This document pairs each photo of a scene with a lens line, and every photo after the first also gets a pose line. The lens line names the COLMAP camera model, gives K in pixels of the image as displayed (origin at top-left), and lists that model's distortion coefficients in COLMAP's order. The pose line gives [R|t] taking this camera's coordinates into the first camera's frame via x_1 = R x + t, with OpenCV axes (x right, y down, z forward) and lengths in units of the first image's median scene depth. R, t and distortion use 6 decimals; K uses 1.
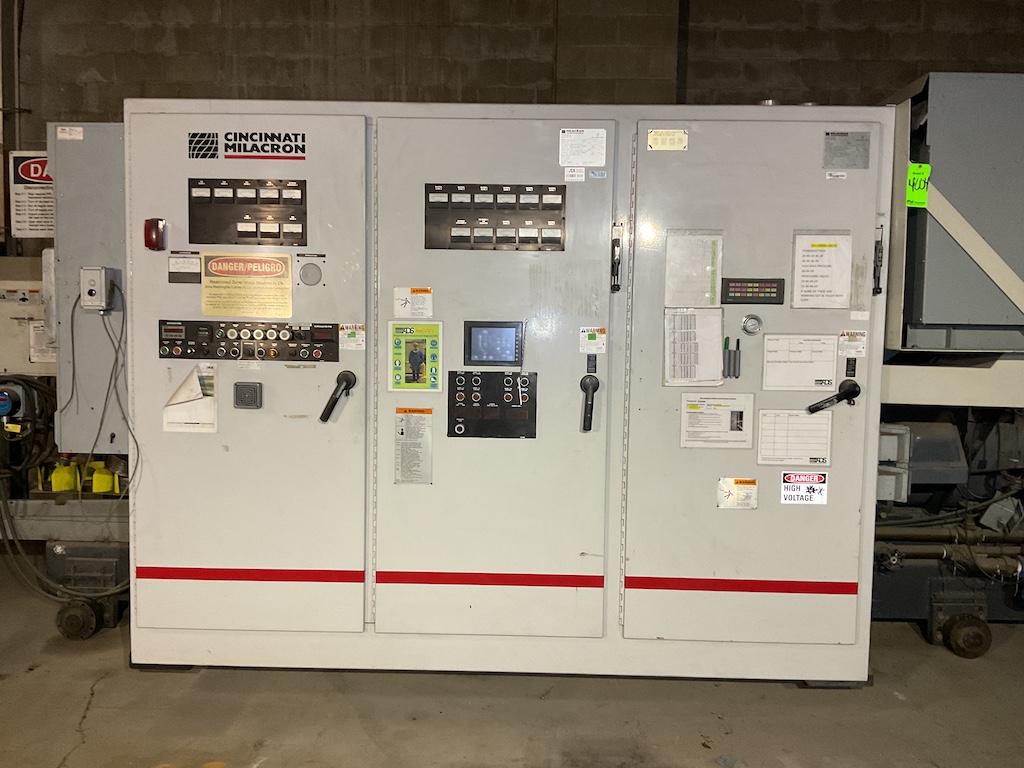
lens RADIAL K [[836.1, 0, 511.3], [0, 836.1, 386.2], [0, 0, 1]] dist [0.073391, -0.132272]
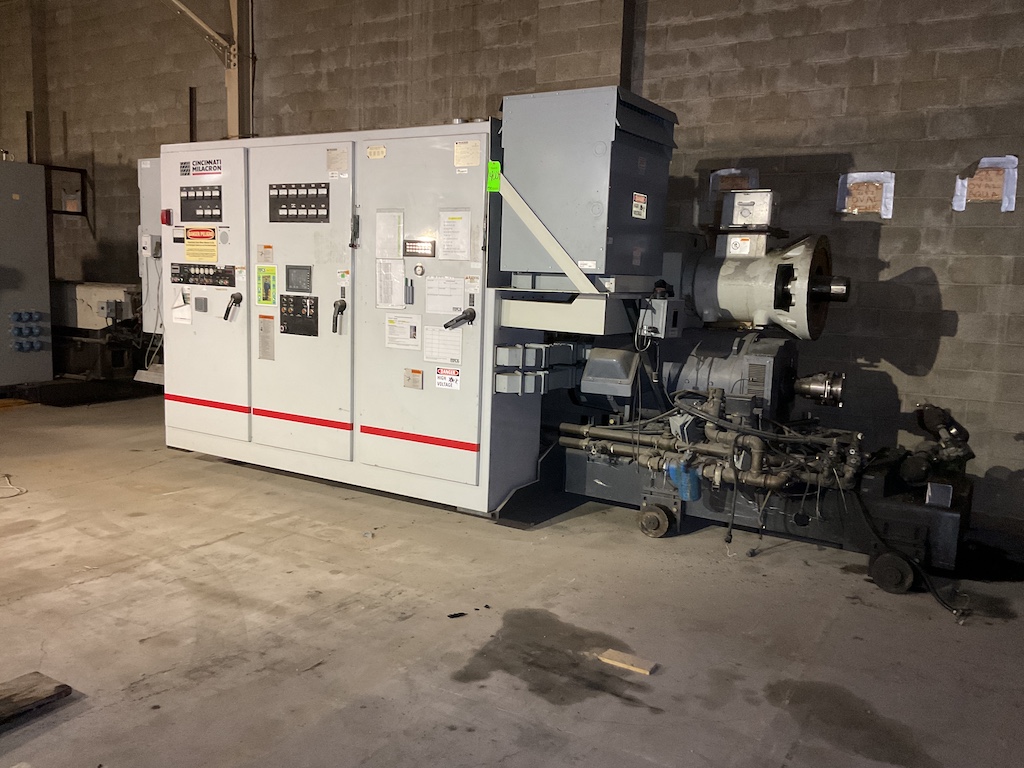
lens RADIAL K [[836.1, 0, 515.0], [0, 836.1, 387.4], [0, 0, 1]] dist [0.073391, -0.132272]
pose [[0.859406, 0.083777, -0.504383, 1.213514], [-0.060010, 0.996194, 0.063216, 0.033775], [0.507759, -0.024060, 0.861163, -0.241490]]
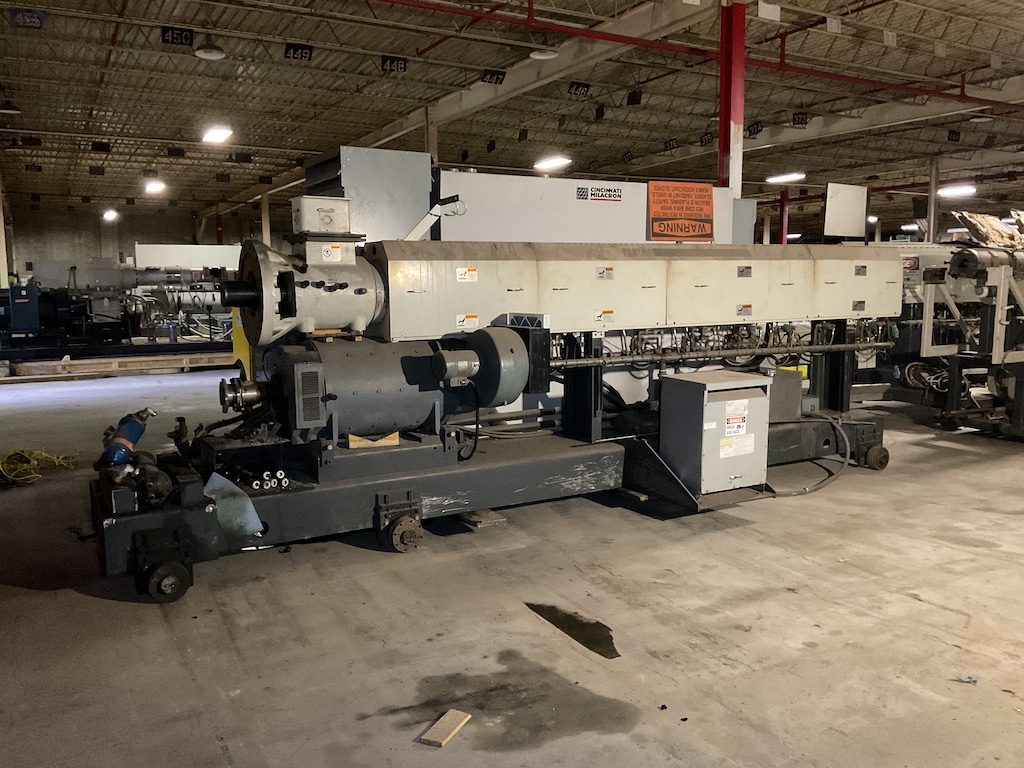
lens RADIAL K [[836.1, 0, 503.6], [0, 836.1, 383.9], [0, 0, 1]] dist [0.073391, -0.132272]
pose [[-0.876534, 0.052802, -0.478434, 1.199660], [-0.036396, 0.983849, 0.175262, -0.098118], [0.479961, 0.171036, -0.860455, 1.474029]]
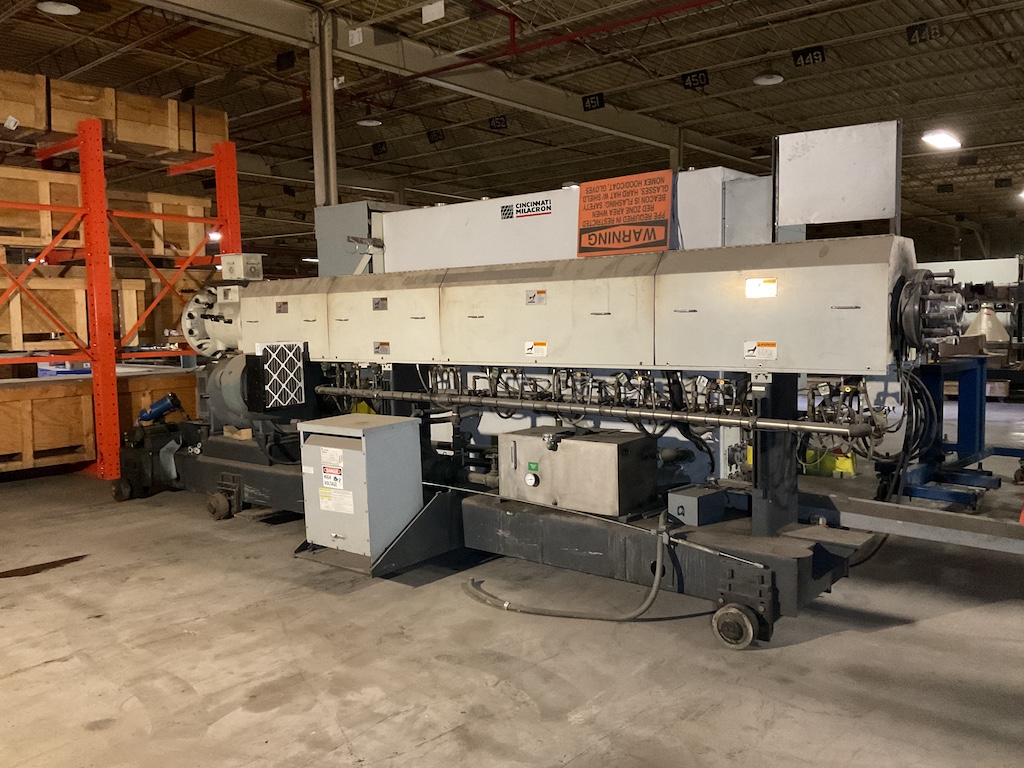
lens RADIAL K [[836.1, 0, 507.7], [0, 836.1, 383.6], [0, 0, 1]] dist [0.073391, -0.132272]
pose [[-0.770326, -0.049929, 0.635693, -1.175267], [0.053290, 0.988401, 0.142207, -0.092956], [-0.635420, 0.143422, -0.758730, 1.162418]]
